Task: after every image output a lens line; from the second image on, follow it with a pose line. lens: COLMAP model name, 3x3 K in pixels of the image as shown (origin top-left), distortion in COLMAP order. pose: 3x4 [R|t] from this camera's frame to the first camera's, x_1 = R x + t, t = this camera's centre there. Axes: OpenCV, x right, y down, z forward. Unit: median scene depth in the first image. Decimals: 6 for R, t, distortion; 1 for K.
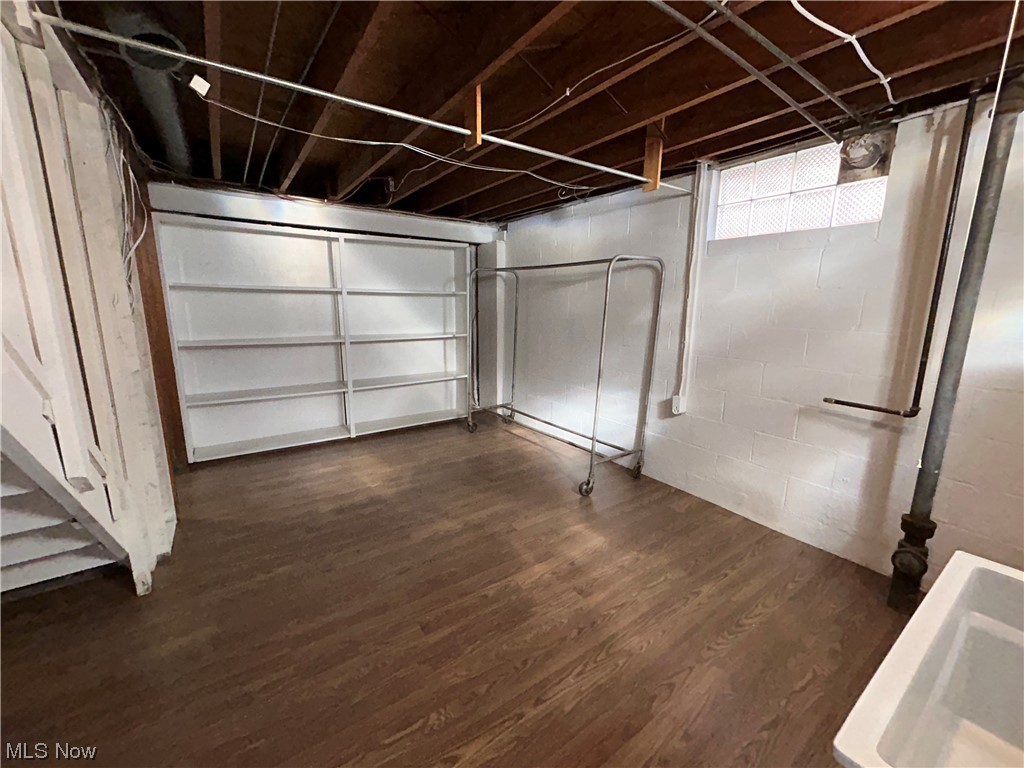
lens RADIAL K [[410.1, 0, 514.6], [0, 410.1, 381.5], [0, 0, 1]] dist [-0.001432, -0.000063]
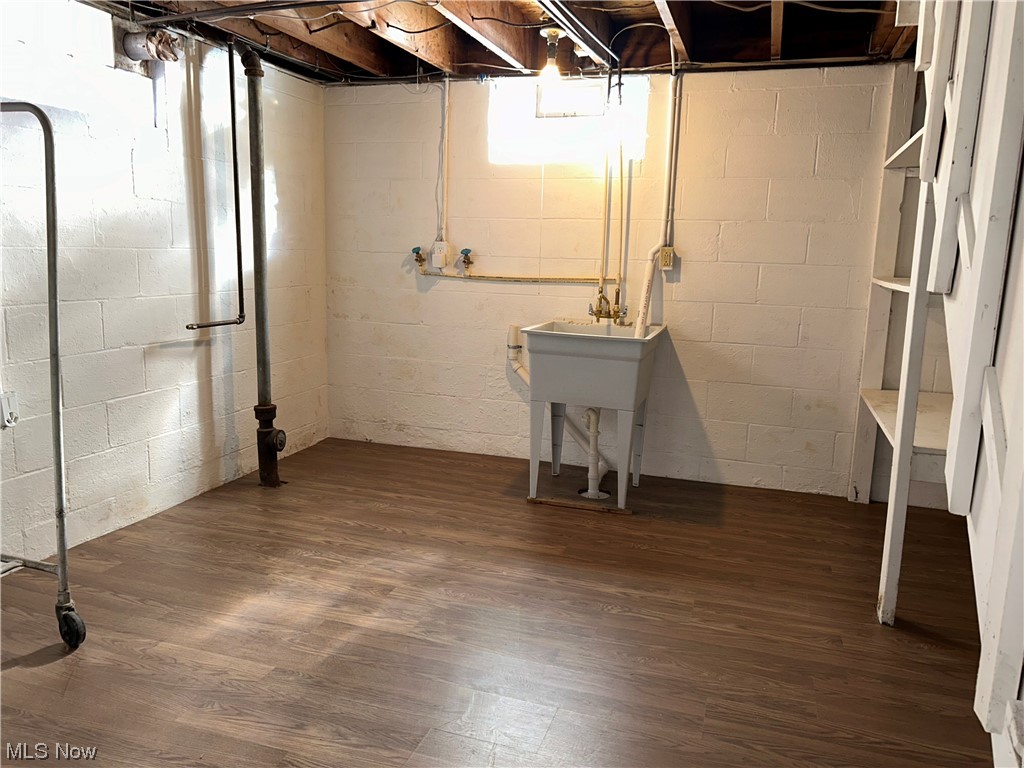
lens RADIAL K [[771.4, 0, 512.8], [0, 771.4, 382.1], [0, 0, 1]] dist [0.033470, -0.024904]
pose [[-0.591977, -0.168102, 0.788229, -0.986431], [0.122858, 0.947755, 0.294392, -0.247307], [-0.796536, 0.271114, -0.540396, 1.369837]]
